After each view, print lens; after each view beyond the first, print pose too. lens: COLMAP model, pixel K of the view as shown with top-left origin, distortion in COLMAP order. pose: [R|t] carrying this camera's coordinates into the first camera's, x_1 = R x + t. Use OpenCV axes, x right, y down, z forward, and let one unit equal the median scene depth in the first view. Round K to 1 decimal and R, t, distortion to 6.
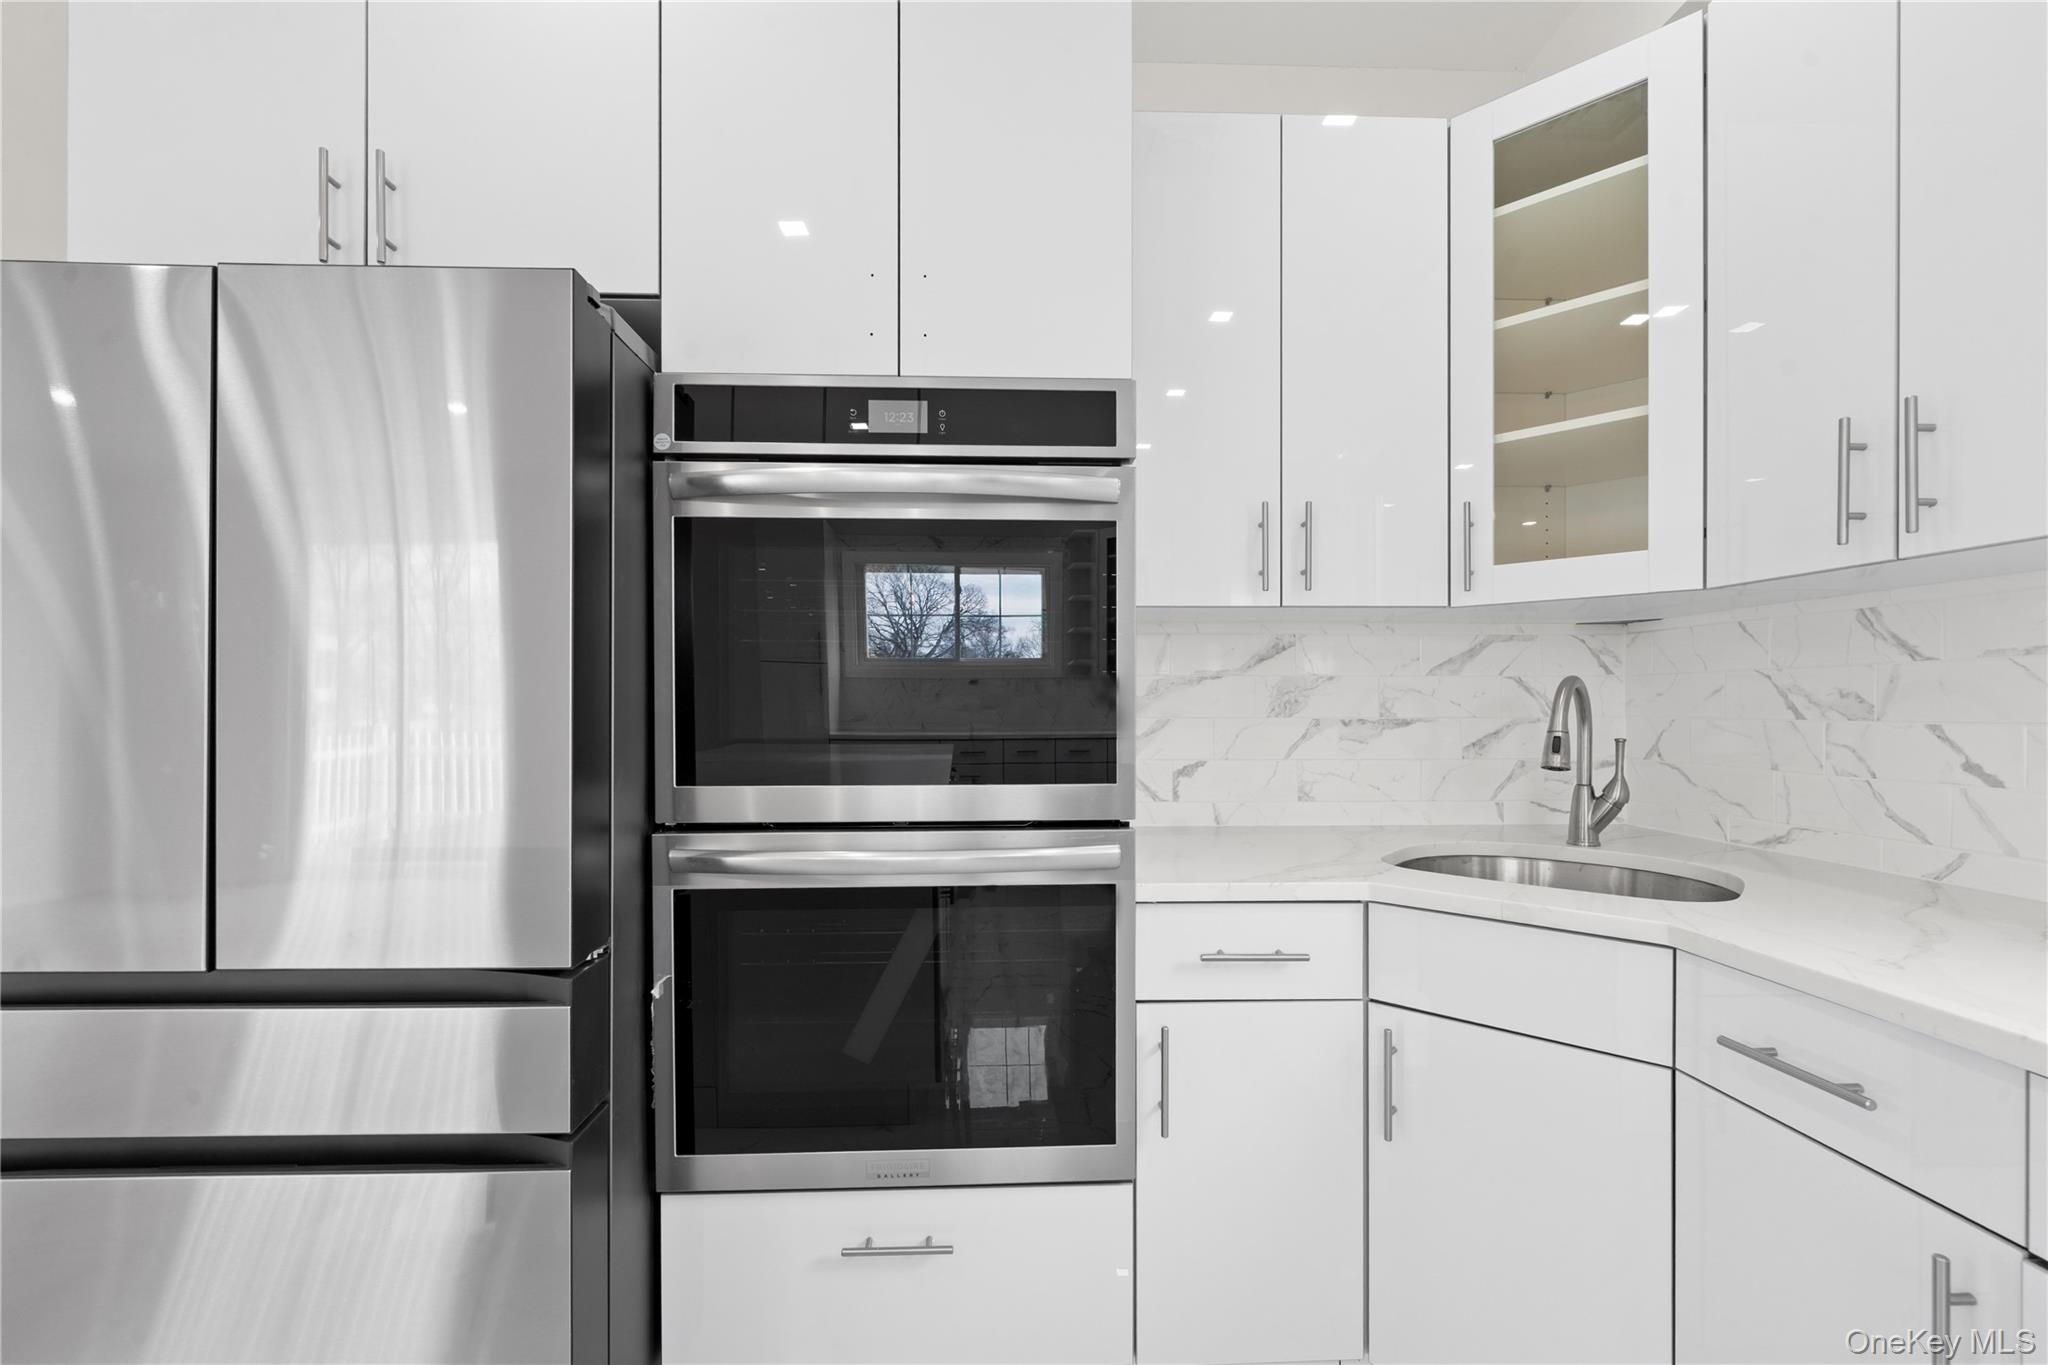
lens RADIAL K [[851.9, 0, 1013.7], [0, 851.9, 704.8], [0, 0, 1]] dist [-0.000398, -0.000102]
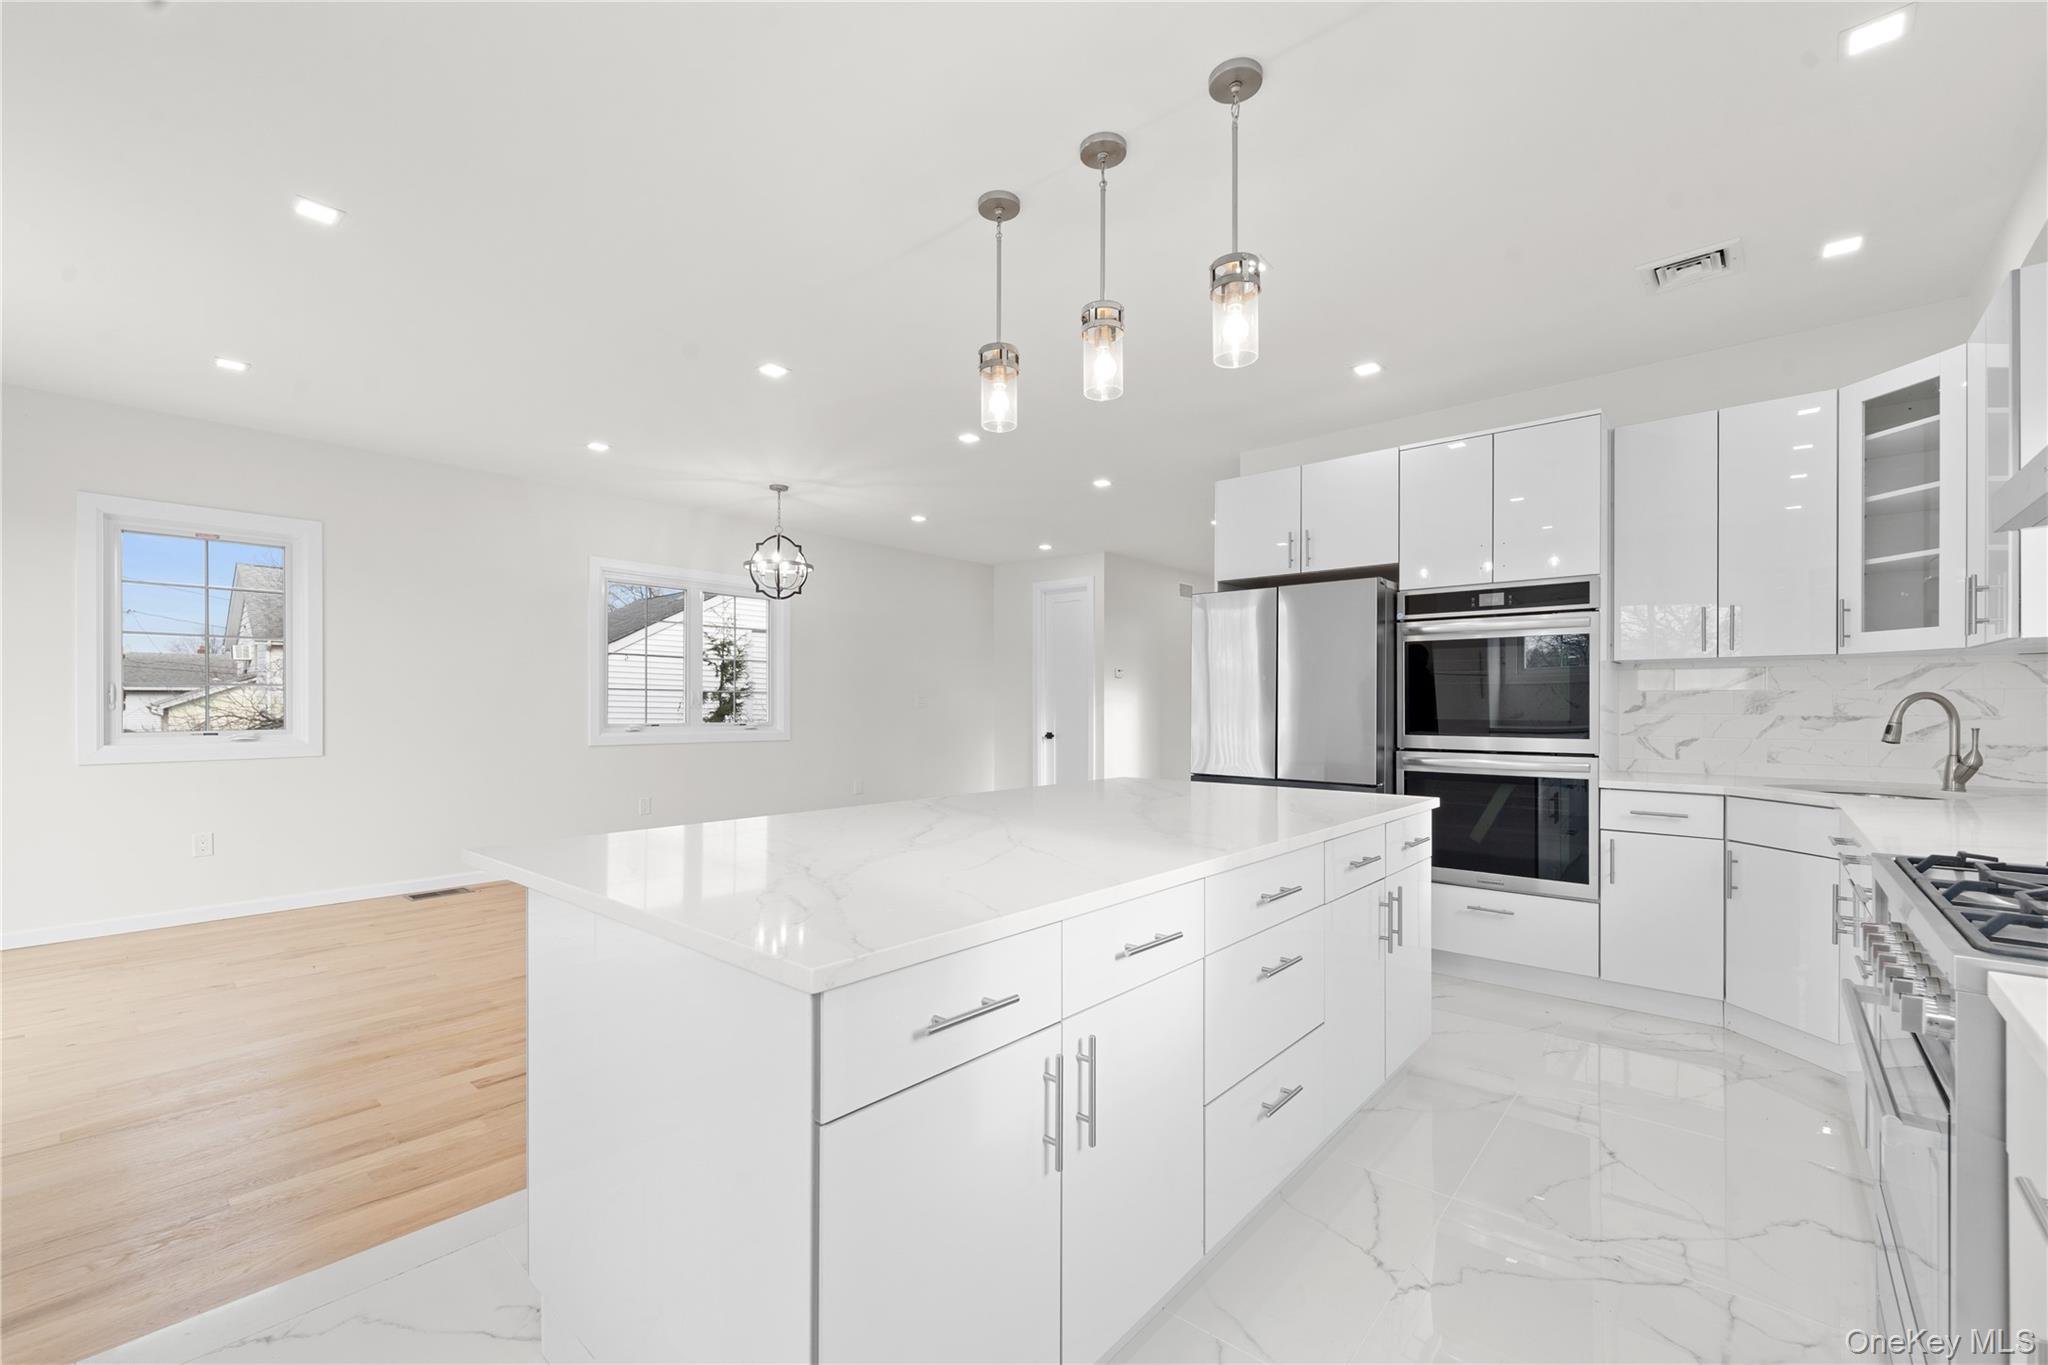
lens RADIAL K [[848.7, 0, 1016.0], [0, 848.7, 706.0], [0, 0, 1]] dist [-0.001301, -0.000367]
pose [[0.728866, 0.002439, -0.684652, 0.524119], [-0.000409, 0.999995, 0.003127, -0.009873], [0.684656, -0.001999, 0.728863, -1.712805]]
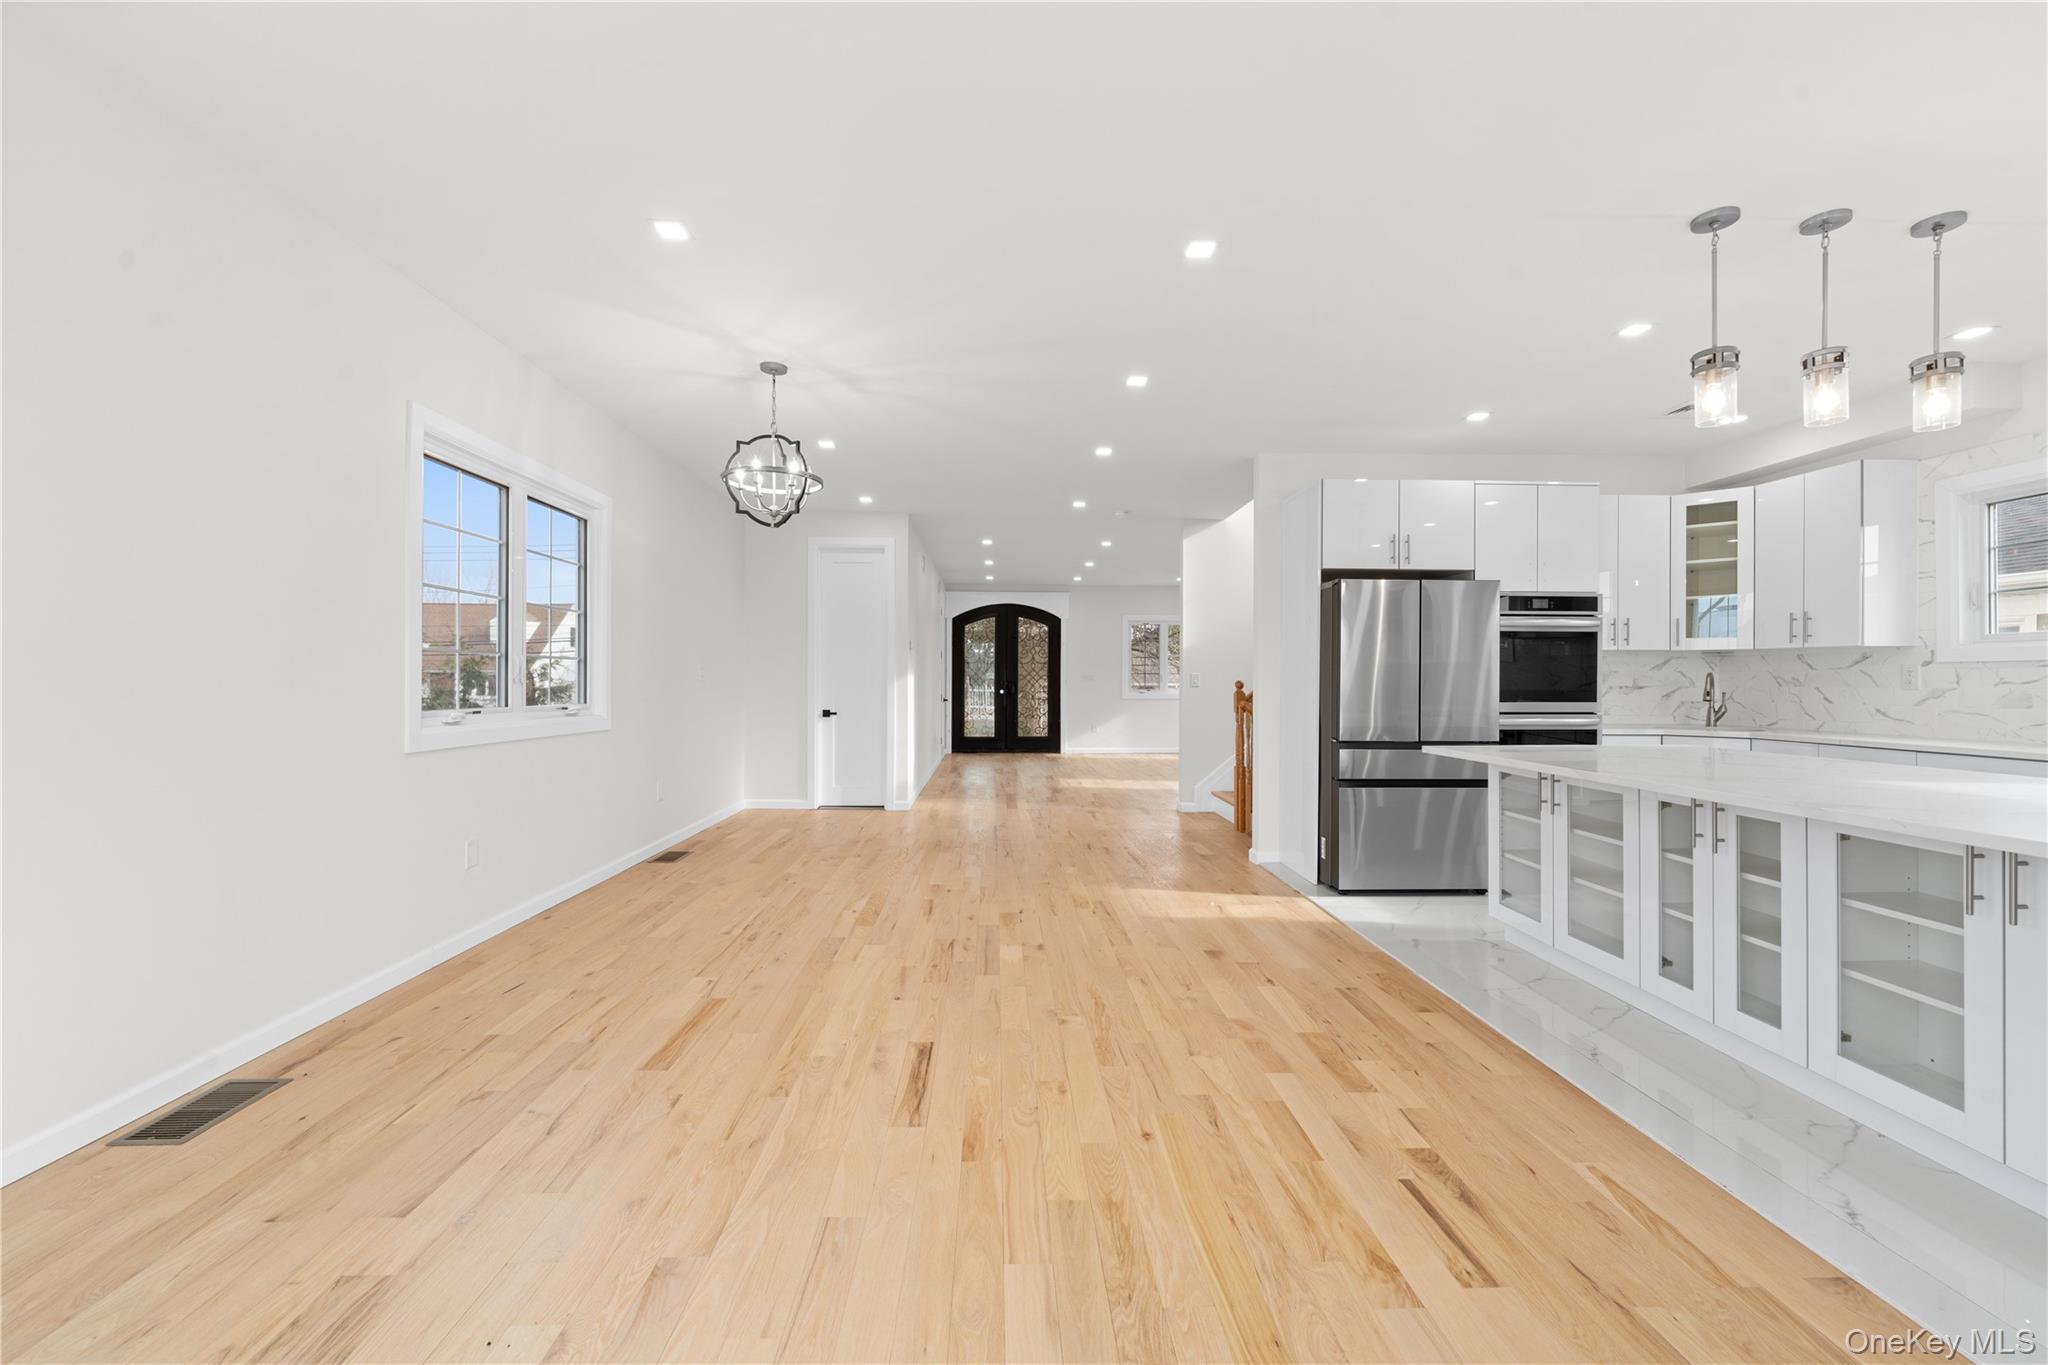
lens RADIAL K [[824.5, 0, 1027.0], [0, 824.5, 677.6], [0, 0, 1]] dist [-0.000814, -0.000230]
pose [[0.999990, 0.003388, 0.003051, -2.082115], [-0.003387, 0.999994, -0.000368, -0.005535], [-0.003053, 0.000358, 0.999995, -2.265460]]
